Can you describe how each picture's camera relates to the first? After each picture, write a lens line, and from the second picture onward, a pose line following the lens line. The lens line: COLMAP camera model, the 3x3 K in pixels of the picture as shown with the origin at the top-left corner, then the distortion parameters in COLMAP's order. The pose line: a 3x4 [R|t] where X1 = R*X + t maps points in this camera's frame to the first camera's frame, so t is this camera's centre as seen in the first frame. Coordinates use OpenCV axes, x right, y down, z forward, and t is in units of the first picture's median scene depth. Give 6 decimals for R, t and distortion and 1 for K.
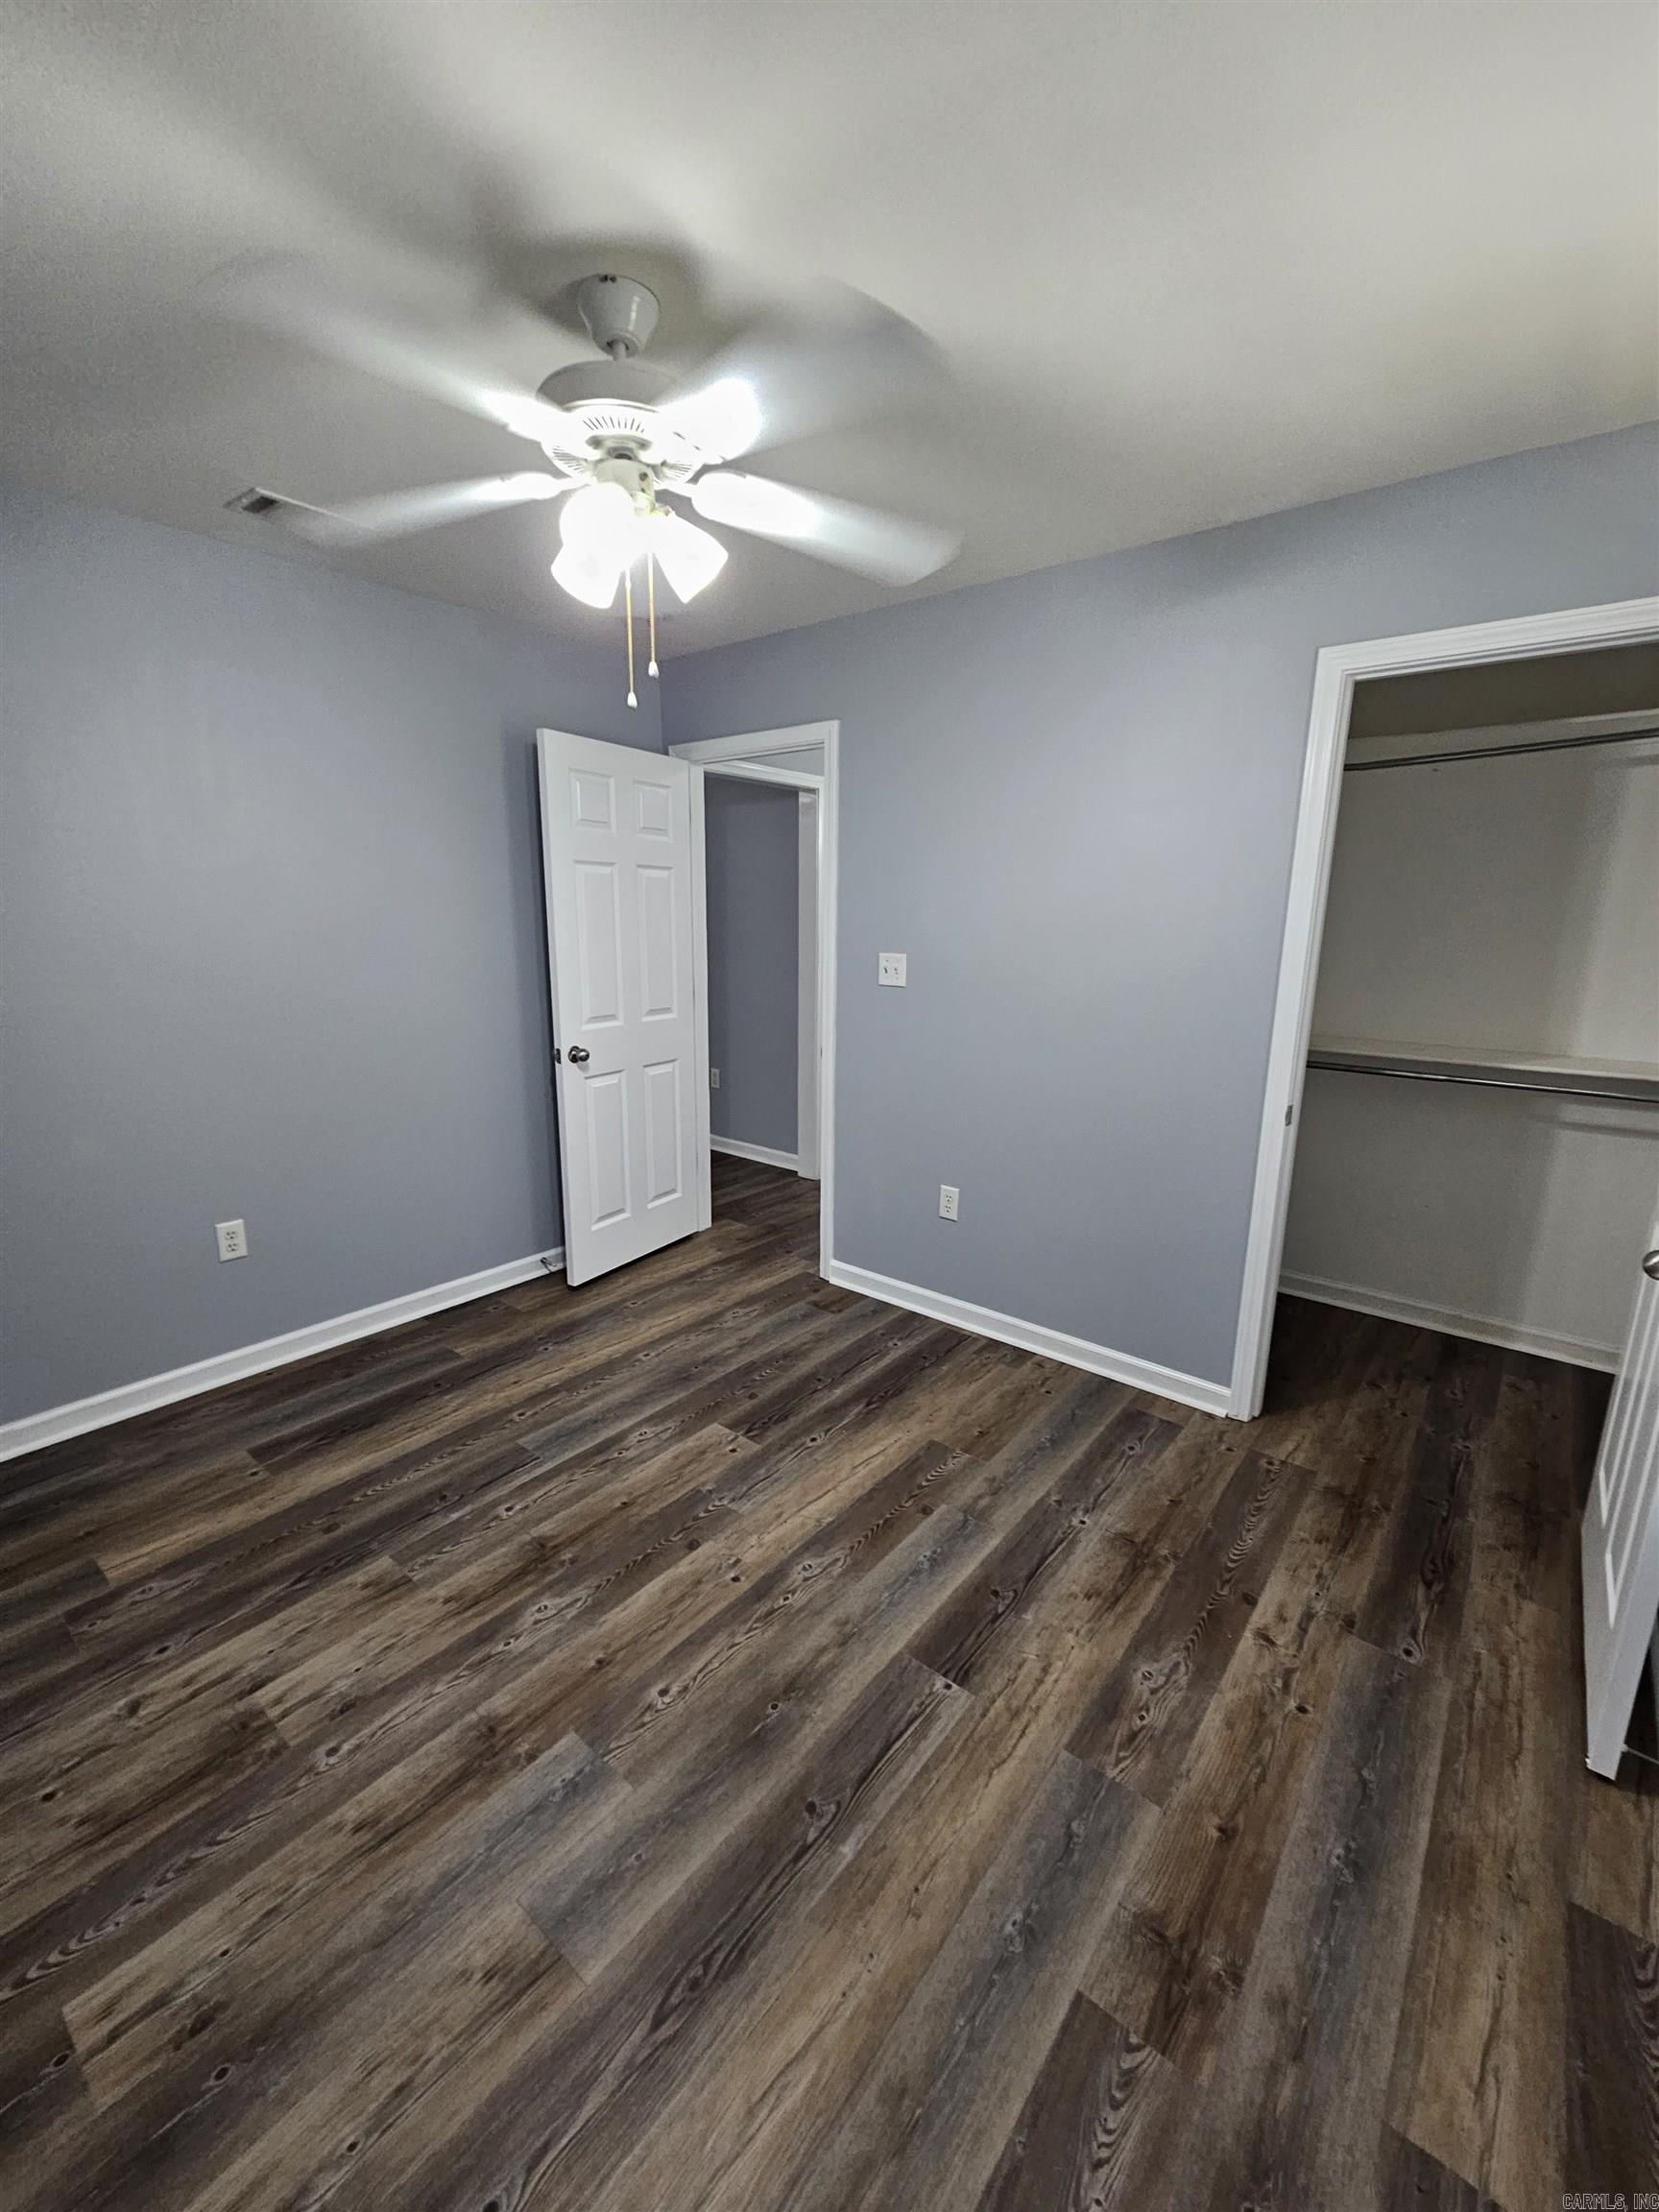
lens RADIAL K [[905.0, 0, 835.0], [0, 905.0, 1109.4], [0, 0, 1]] dist [-0.005515, 0.001517]
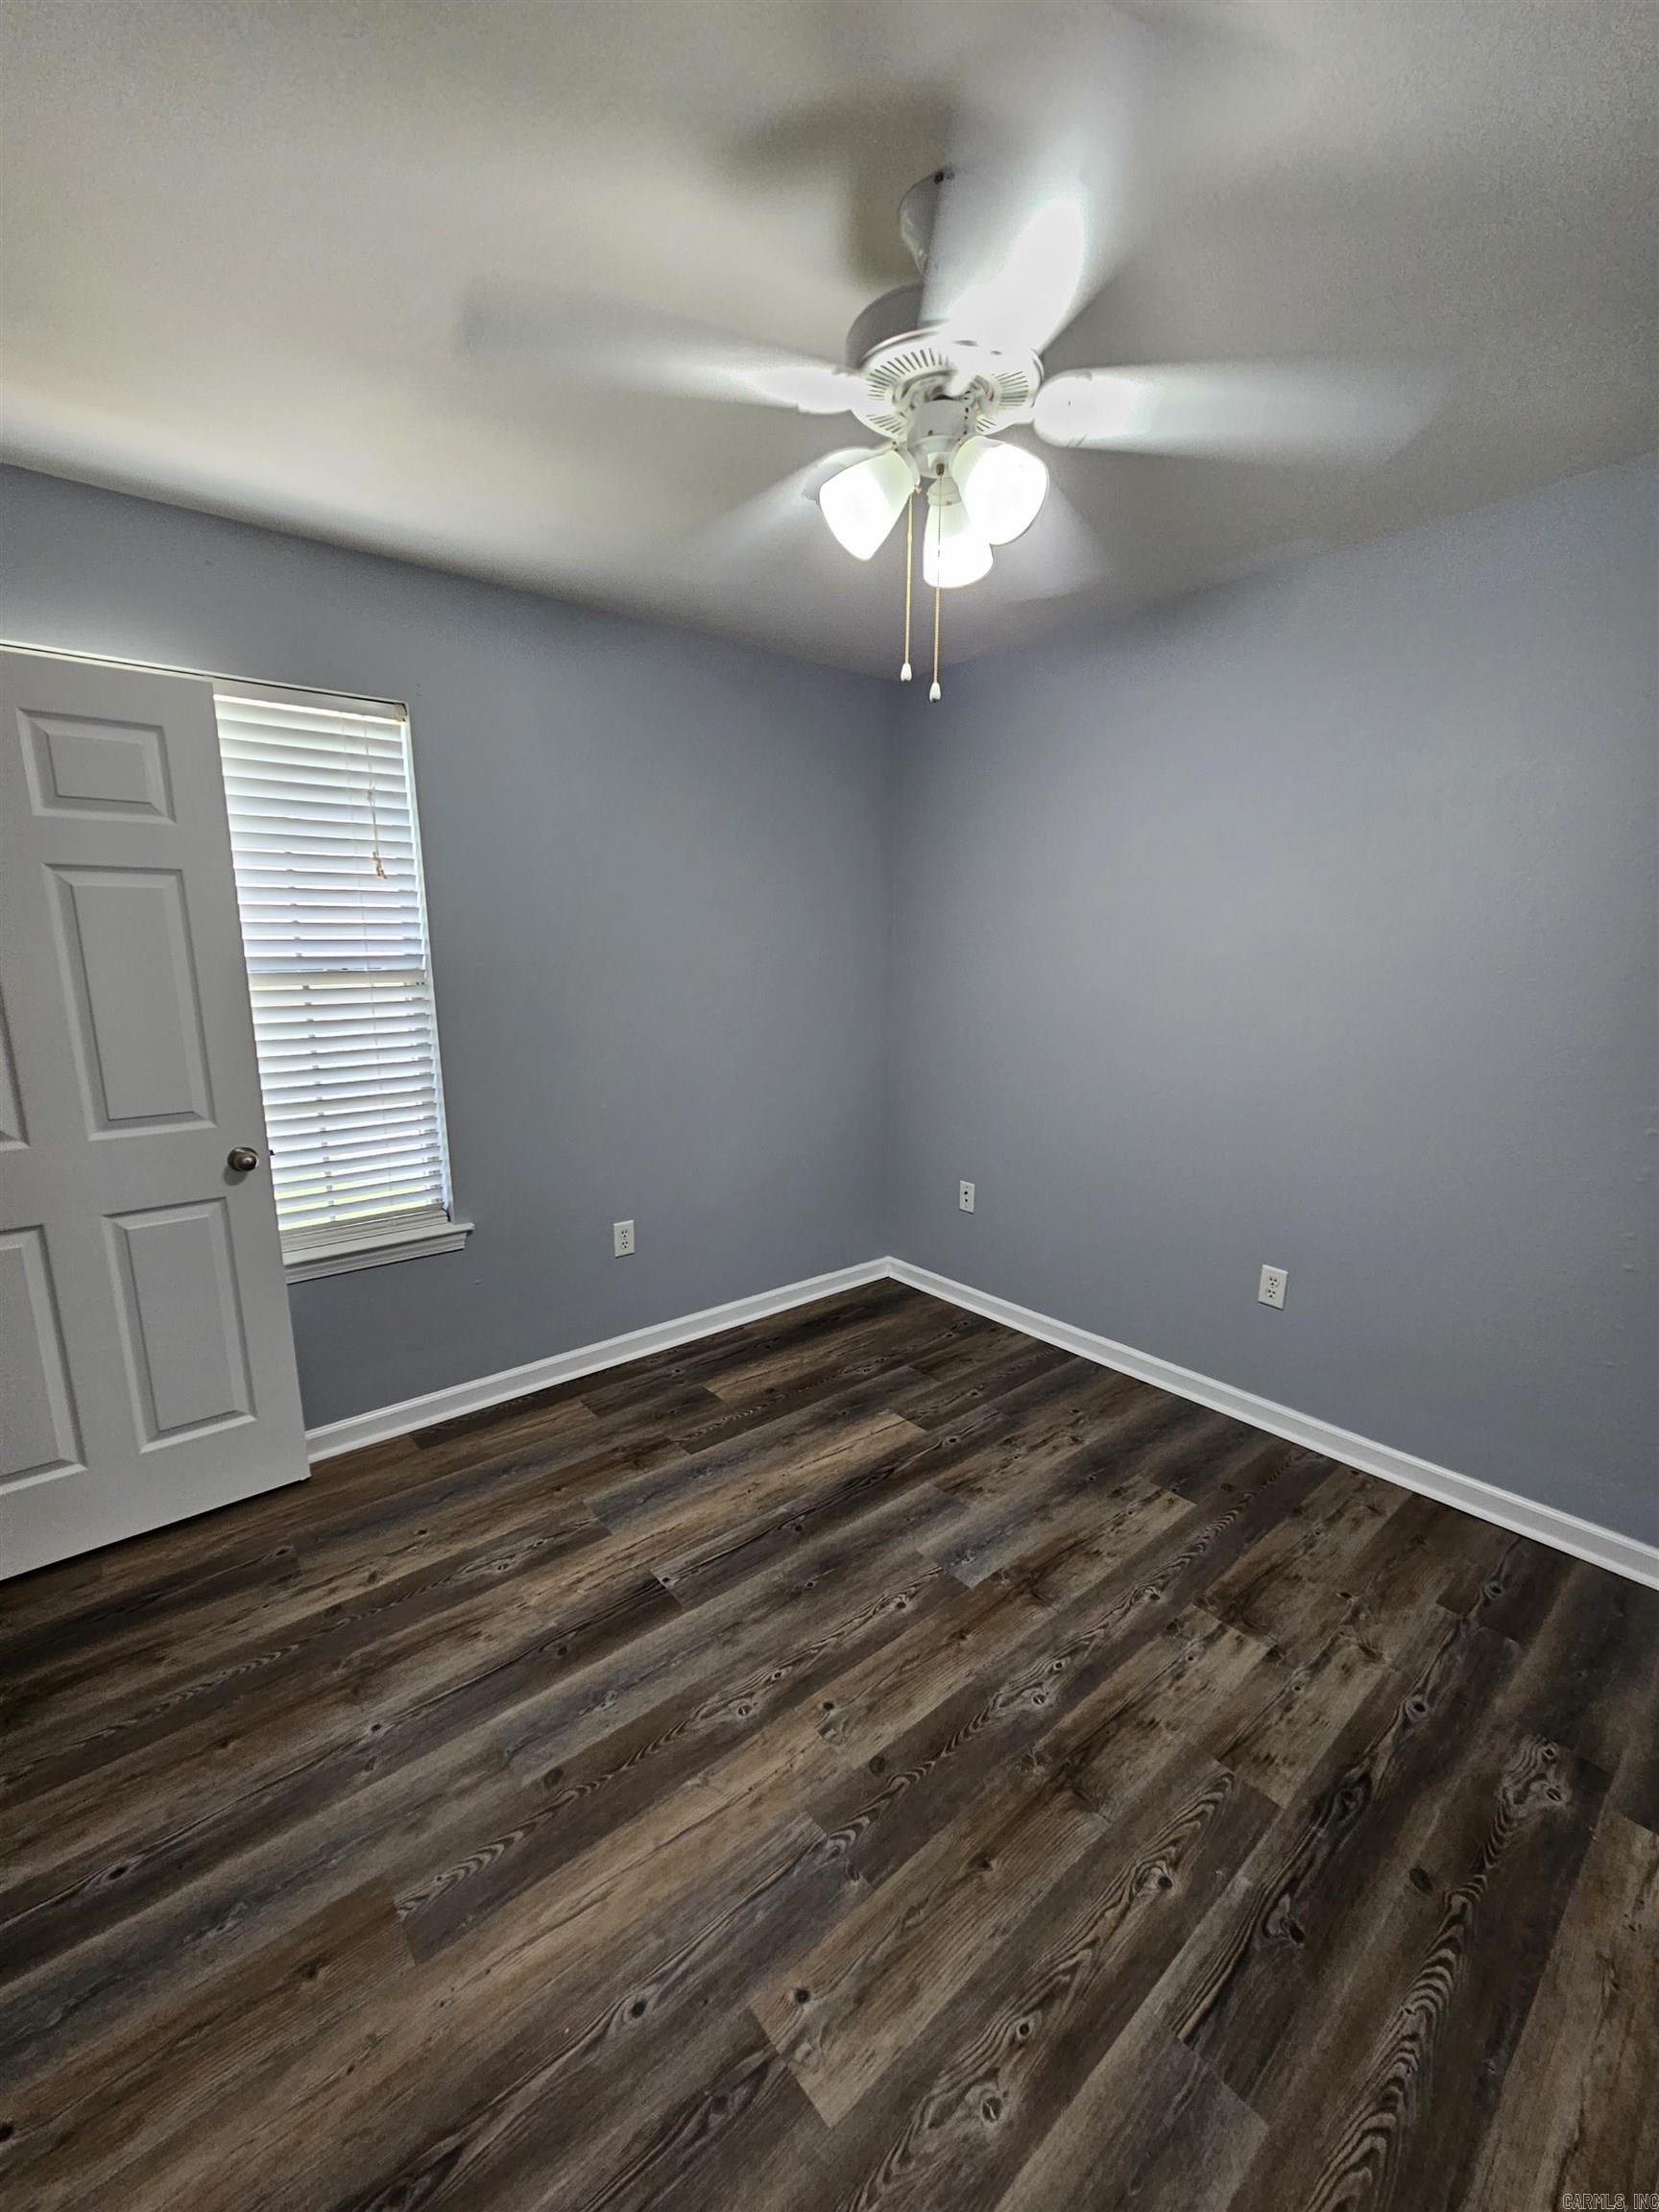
lens RADIAL K [[905.0, 0, 832.3], [0, 905.0, 1118.9], [0, 0, 1]] dist [-0.005515, 0.001517]
pose [[-0.981576, -0.048711, 0.184758, -0.244730], [0.030243, 0.915160, 0.401955, -0.343467], [-0.188662, 0.400137, -0.896826, 1.542048]]
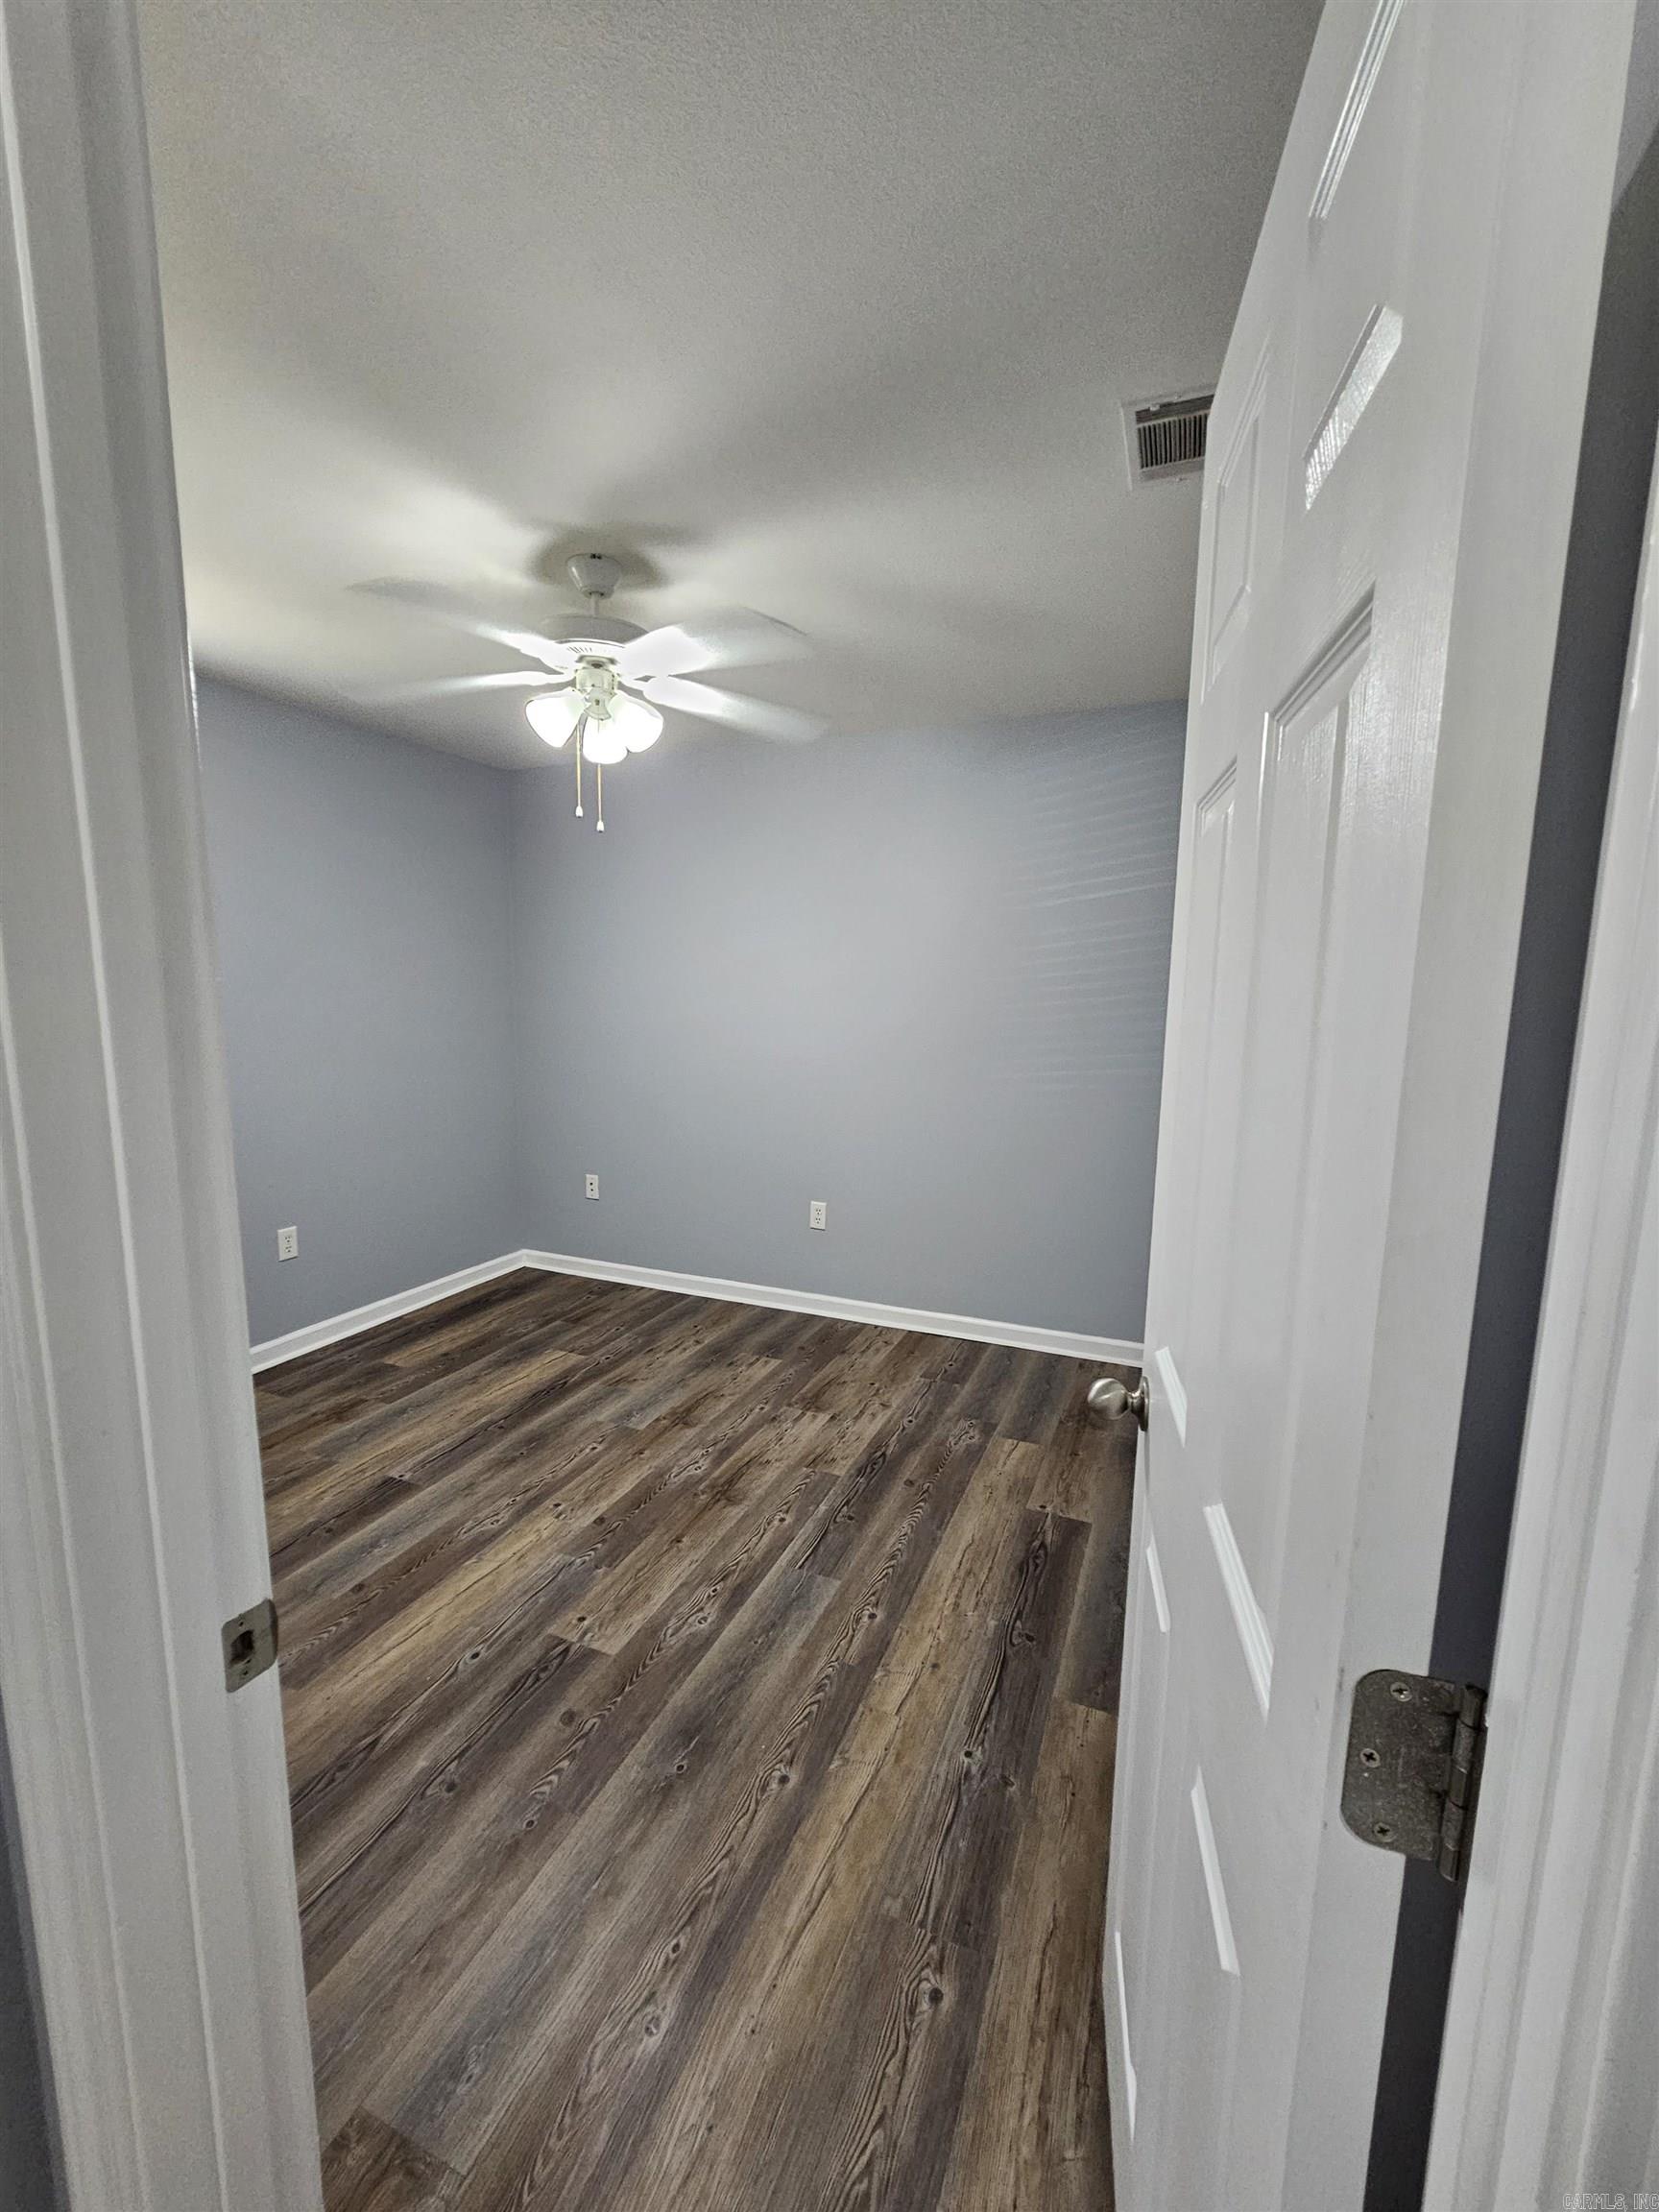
lens RADIAL K [[905.0, 0, 831.5], [0, 905.0, 1102.2], [0, 0, 1]] dist [-0.005515, 0.001517]
pose [[-0.960850, 0.011277, -0.276838, -0.134128], [-0.082504, 0.942200, 0.324734, -0.431927], [0.264499, 0.334861, -0.904383, 2.022622]]
